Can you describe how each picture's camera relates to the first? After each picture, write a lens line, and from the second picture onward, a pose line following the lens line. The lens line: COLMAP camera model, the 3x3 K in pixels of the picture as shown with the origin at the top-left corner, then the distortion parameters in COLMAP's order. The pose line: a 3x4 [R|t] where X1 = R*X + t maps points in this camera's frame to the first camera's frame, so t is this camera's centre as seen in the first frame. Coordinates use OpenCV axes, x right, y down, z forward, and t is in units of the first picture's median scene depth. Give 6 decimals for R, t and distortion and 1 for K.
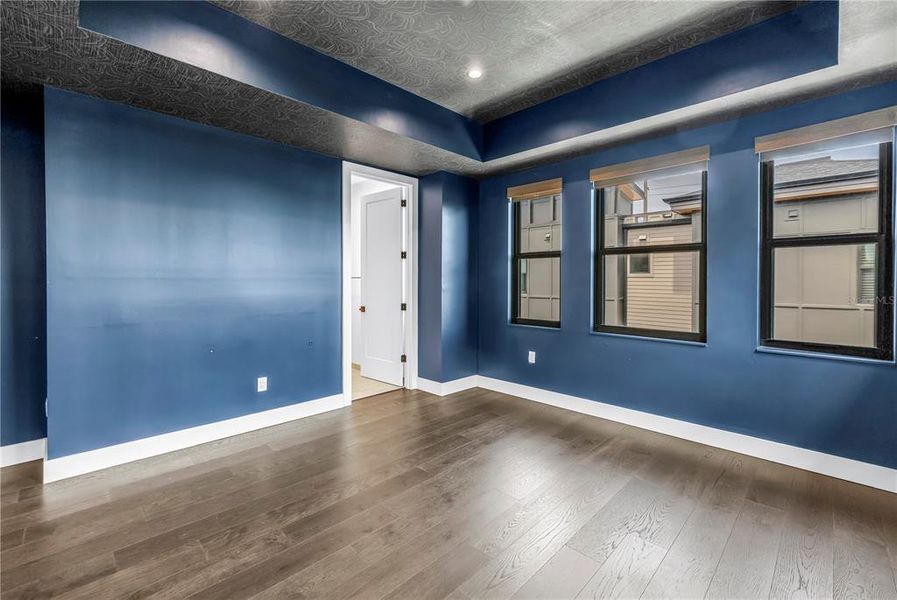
lens RADIAL K [[388.4, 0, 451.3], [0, 388.4, 287.8], [0, 0, 1]] dist [0.000218, 0.000140]
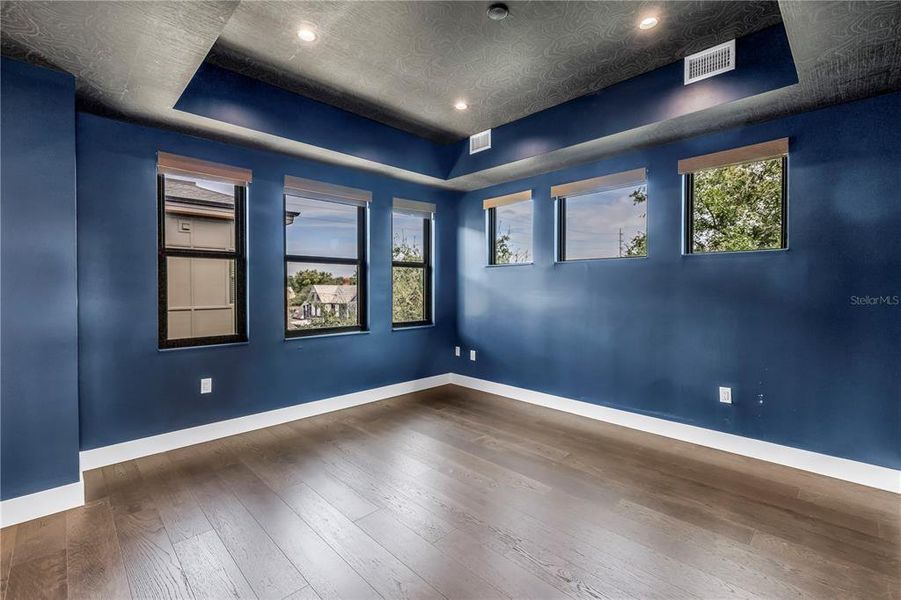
lens RADIAL K [[390.1, 0, 453.3], [0, 390.1, 287.7], [0, 0, 1]] dist [0.000218, 0.000140]
pose [[0.010700, -0.004335, 0.999933, -0.558566], [0.018277, 0.999824, 0.004139, -0.010927], [-0.999776, 0.018231, 0.010777, 0.492267]]
